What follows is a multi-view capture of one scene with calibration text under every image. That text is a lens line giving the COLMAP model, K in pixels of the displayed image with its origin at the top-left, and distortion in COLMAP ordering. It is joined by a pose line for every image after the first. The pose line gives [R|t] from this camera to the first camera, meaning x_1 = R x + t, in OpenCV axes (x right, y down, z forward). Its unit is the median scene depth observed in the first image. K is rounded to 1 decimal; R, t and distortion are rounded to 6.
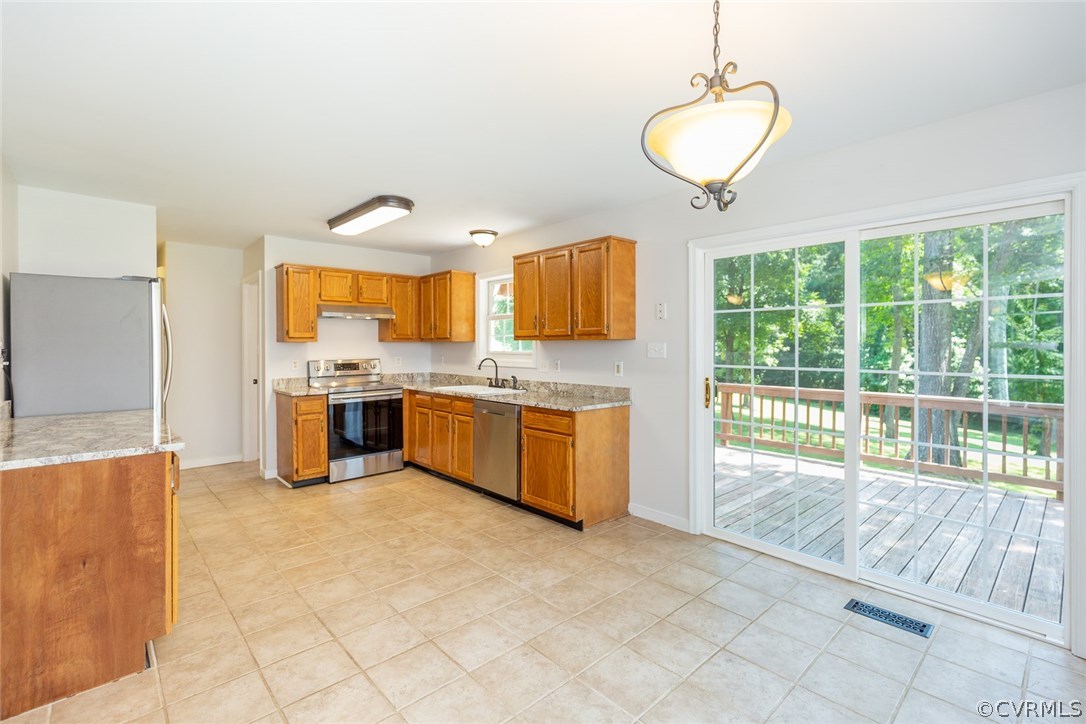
lens RADIAL K [[495.5, 0, 551.3], [0, 495.5, 347.2], [0, 0, 1]] dist [0.003114, 0.000112]
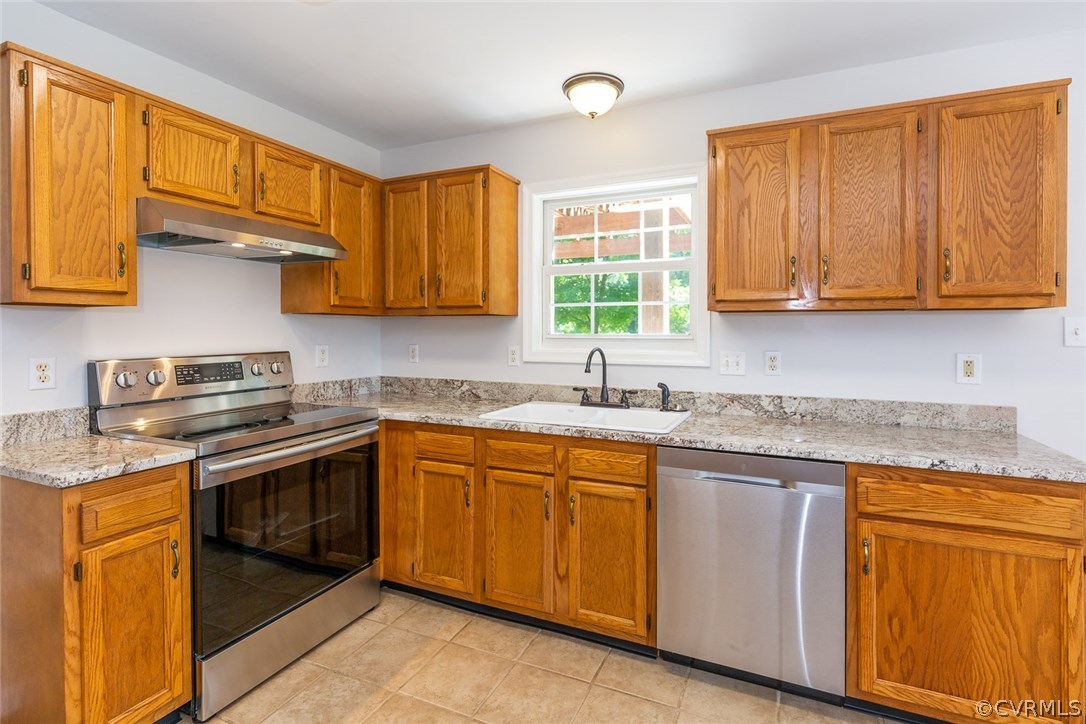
lens RADIAL K [[501.3, 0, 592.8], [0, 501.3, 332.7], [0, 0, 1]] dist [0.000804, 0.000152]
pose [[0.903863, 0.003143, 0.427811, -0.345023], [-0.003365, 0.999994, -0.000238, 0.007157], [-0.427809, -0.001224, 0.903868, 0.564498]]
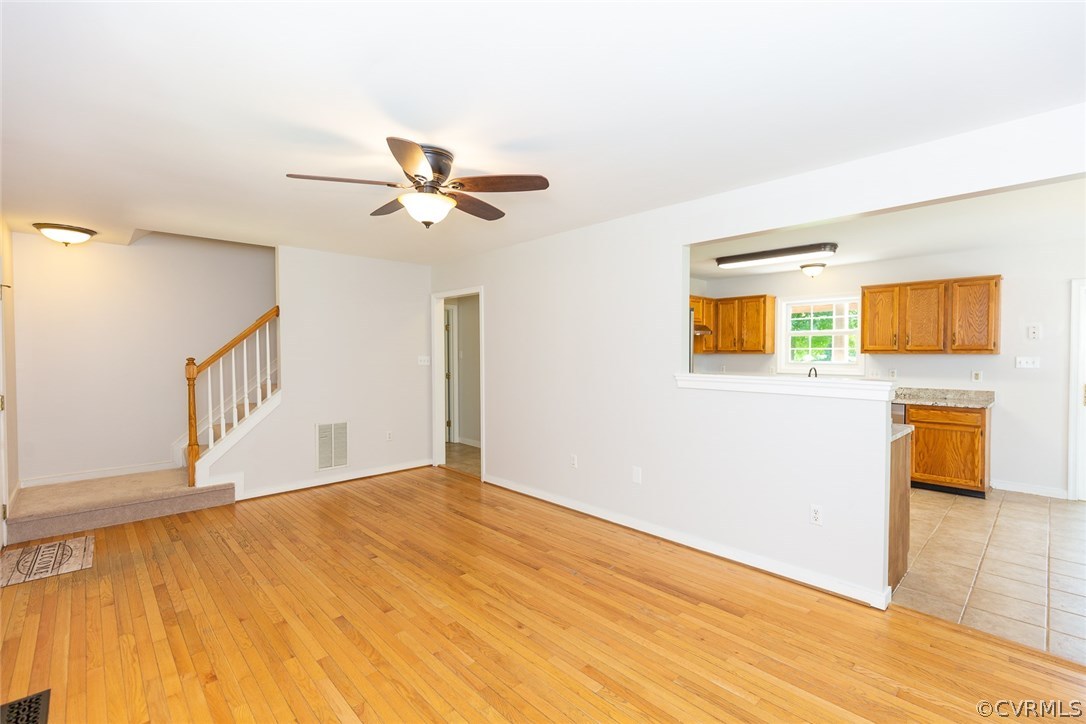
lens RADIAL K [[487.5, 0, 577.9], [0, 487.5, 364.5], [0, 0, 1]] dist [0.002839, 0.000382]
pose [[0.999190, 0.003131, 0.040120, -0.765404], [-0.003938, 0.999791, 0.020050, -0.007097], [-0.040049, -0.020192, 0.998994, -0.182652]]
